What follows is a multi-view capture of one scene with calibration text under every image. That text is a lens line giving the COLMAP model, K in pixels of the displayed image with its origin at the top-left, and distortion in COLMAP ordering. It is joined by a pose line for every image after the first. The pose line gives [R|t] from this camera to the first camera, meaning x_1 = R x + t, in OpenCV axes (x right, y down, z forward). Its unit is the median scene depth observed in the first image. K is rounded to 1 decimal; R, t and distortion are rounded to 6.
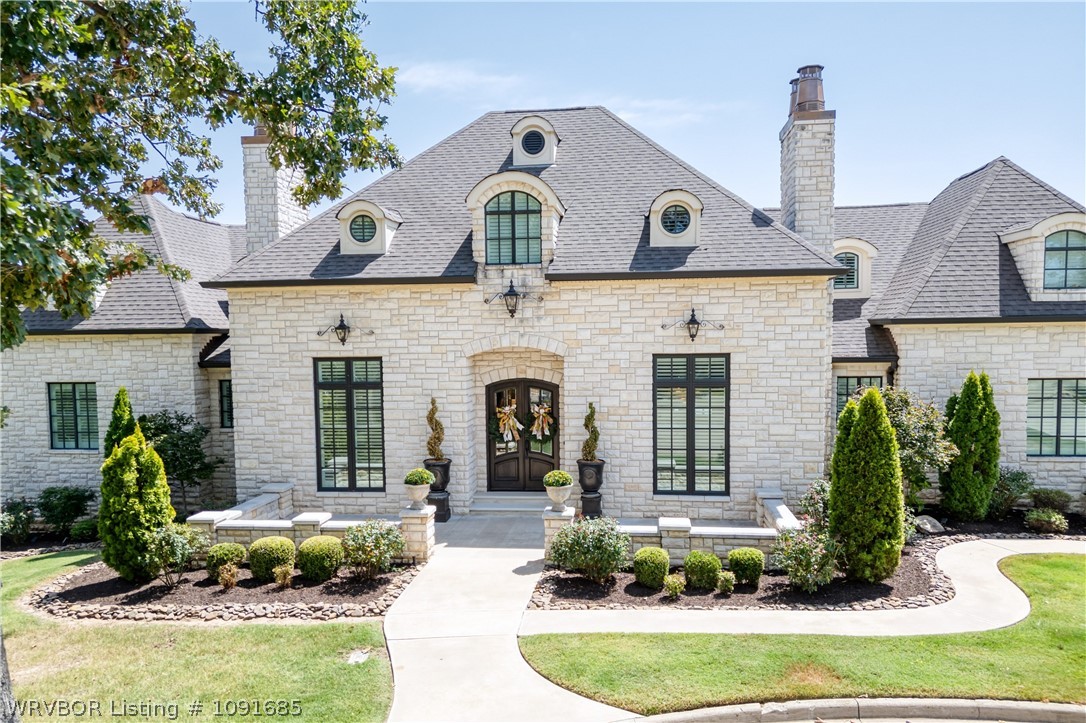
lens RADIAL K [[777.2, 0, 545.9], [0, 777.2, 389.8], [0, 0, 1]] dist [0.072660, -0.075623]
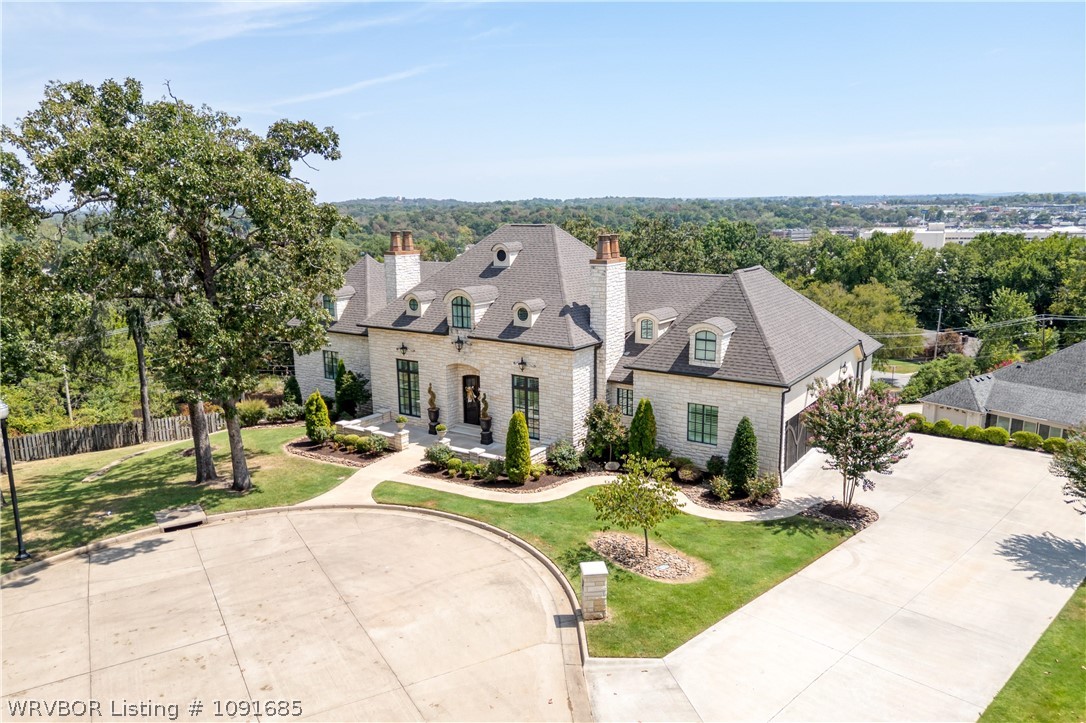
lens RADIAL K [[778.5, 0, 549.3], [0, 778.5, 366.7], [0, 0, 1]] dist [0.075844, -0.073411]
pose [[0.891264, 0.096310, -0.443140, 1.197674], [-0.033665, 0.988543, 0.147136, -0.391286], [0.452234, -0.116218, 0.884295, -0.900828]]
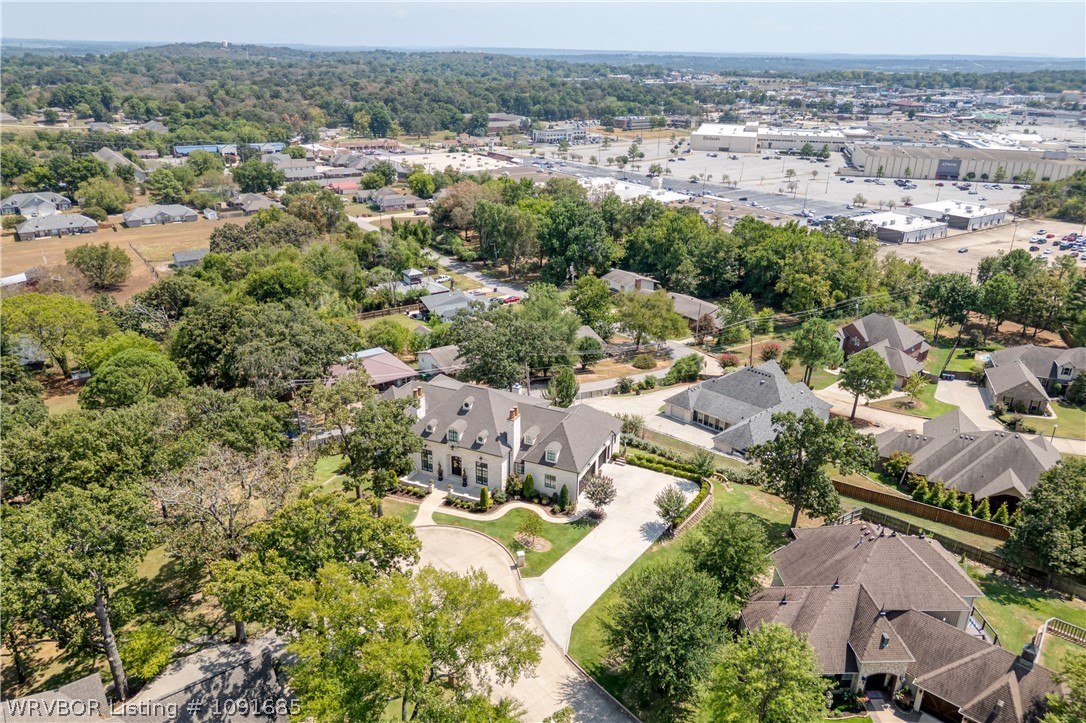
lens RADIAL K [[765.2, 0, 548.5], [0, 765.2, 360.3], [0, 0, 1]] dist [0.070620, -0.072158]
pose [[0.959242, 0.133938, -0.248829, 1.878163], [-0.053119, 0.950306, 0.306753, -2.404480], [0.277549, -0.281033, 0.918688, -3.639619]]
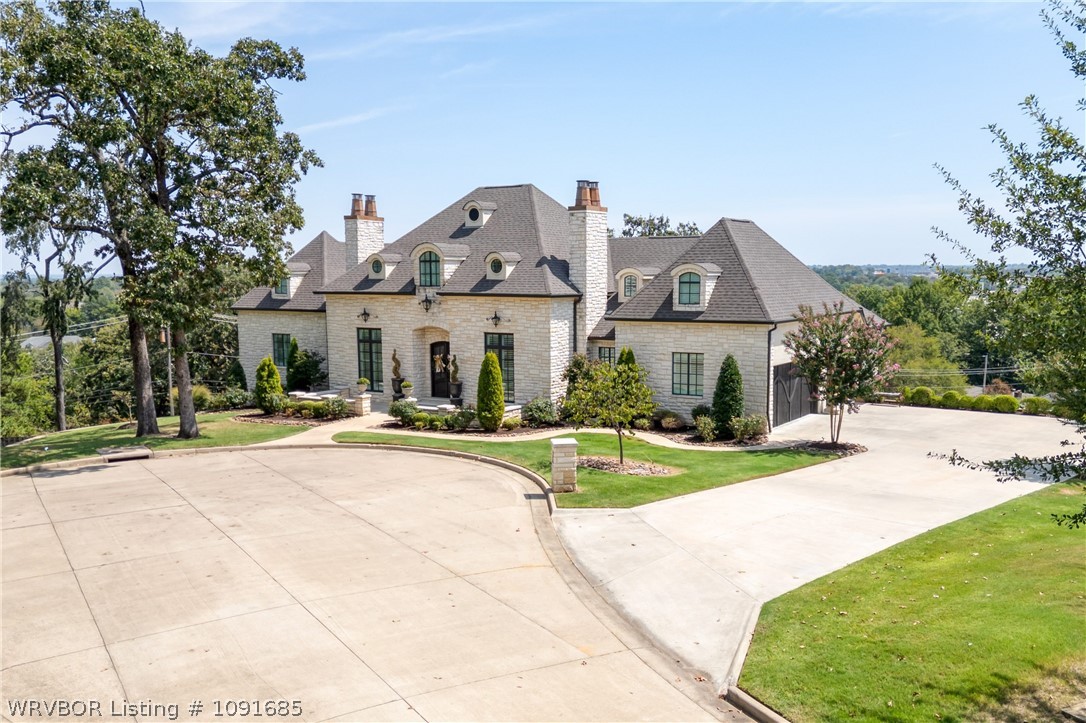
lens RADIAL K [[961.7, 0, 564.3], [0, 961.7, 394.6], [0, 0, 1]] dist [0.104942, -0.166754]
pose [[0.904395, 0.062398, -0.422109, 1.386471], [-0.037439, 0.997039, 0.067169, -0.059136], [0.425051, -0.044944, 0.904053, -1.190812]]
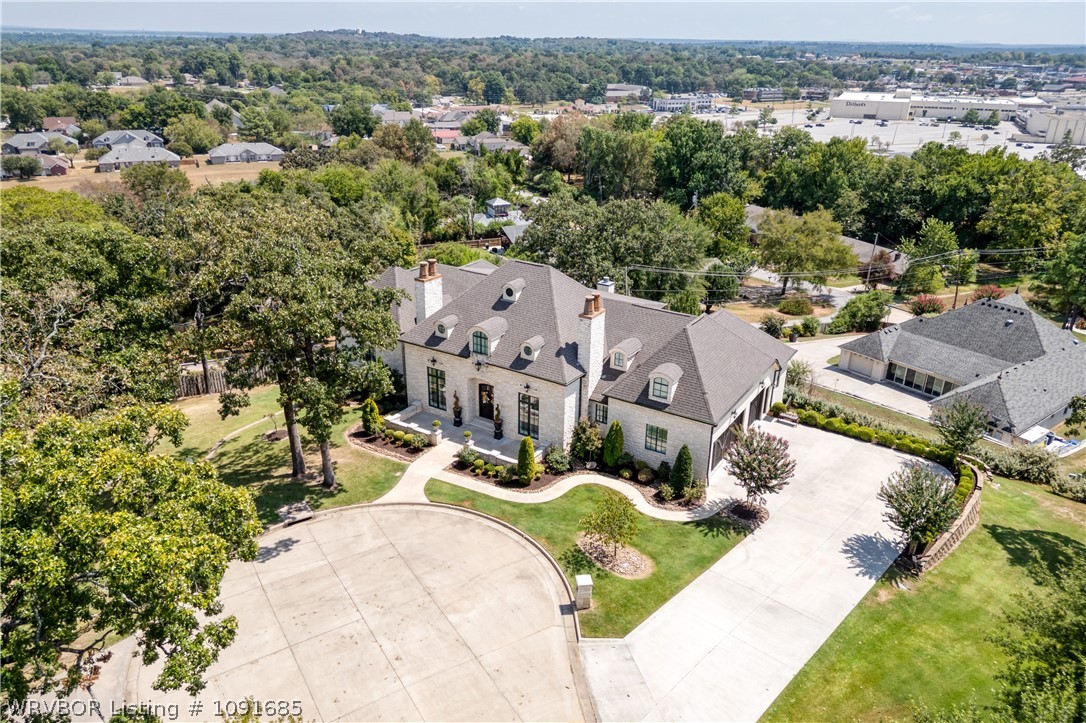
lens RADIAL K [[765.2, 0, 548.5], [0, 765.2, 360.3], [0, 0, 1]] dist [0.070620, -0.072158]
pose [[0.907026, 0.188764, -0.376393, 1.309299], [-0.061361, 0.943599, 0.325354, -1.111034], [0.416579, -0.272009, 0.867452, -1.454633]]
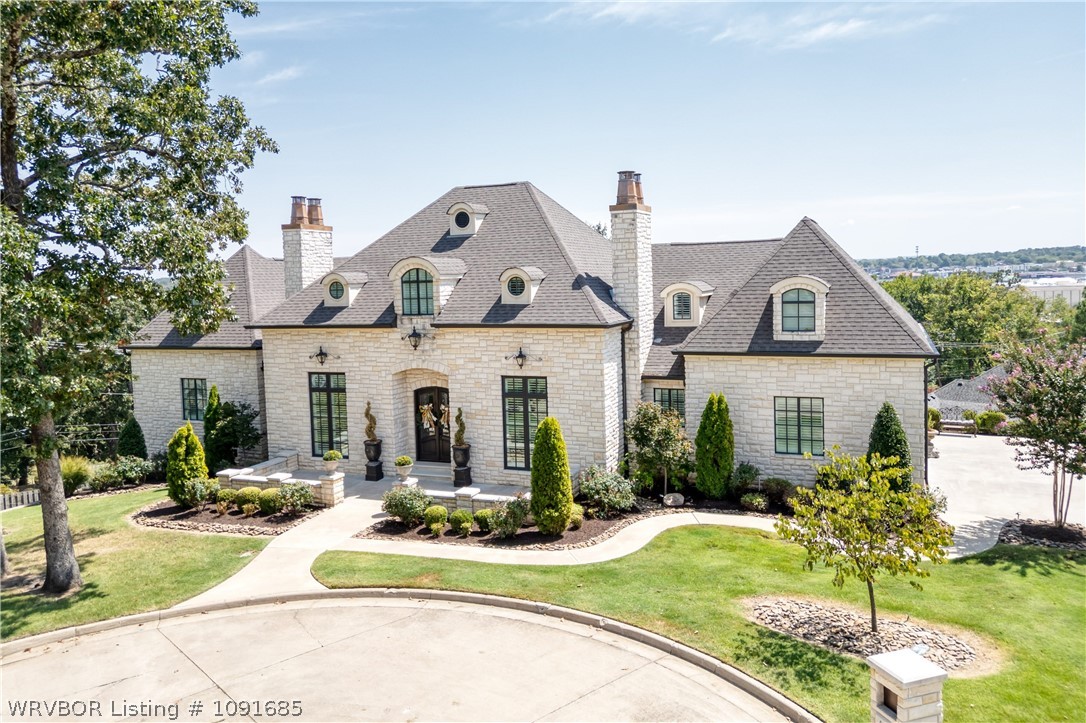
lens RADIAL K [[798.4, 0, 544.4], [0, 798.4, 317.8], [0, 0, 1]] dist [0.073609, -0.072437]
pose [[0.963538, -0.001815, -0.267567, 0.620455], [-0.000444, 0.999965, -0.008382, -0.142534], [0.267573, 0.008196, 0.963503, -0.456366]]
